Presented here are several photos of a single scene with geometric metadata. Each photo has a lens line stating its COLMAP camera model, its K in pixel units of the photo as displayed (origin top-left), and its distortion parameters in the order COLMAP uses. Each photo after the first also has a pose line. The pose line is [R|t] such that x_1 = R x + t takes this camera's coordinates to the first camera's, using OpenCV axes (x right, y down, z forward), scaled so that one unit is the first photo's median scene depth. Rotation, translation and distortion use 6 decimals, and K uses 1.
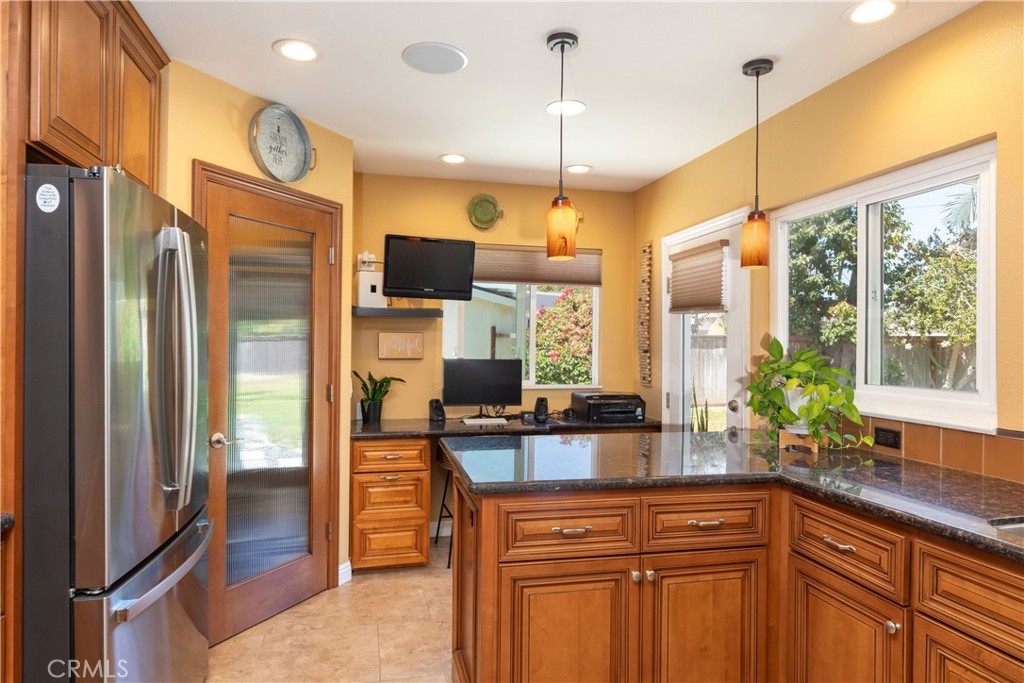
lens RADIAL K [[595.5, 0, 509.3], [0, 595.5, 345.9], [0, 0, 1]] dist [-0.006653, -0.000690]
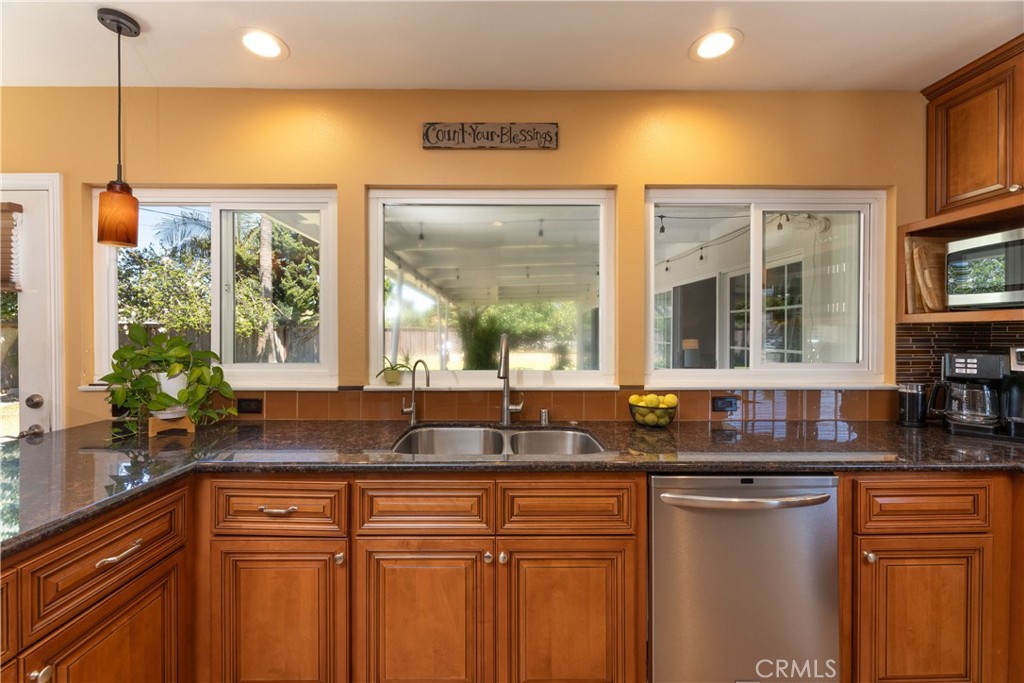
lens RADIAL K [[414.4, 0, 509.1], [0, 414.4, 334.5], [0, 0, 1]] dist [0.001723, -0.000820]
pose [[0.231765, -0.012007, 0.972698, -0.066816], [0.004036, 0.999927, 0.011382, 0.000480], [-0.972764, 0.001288, 0.231796, 0.291301]]
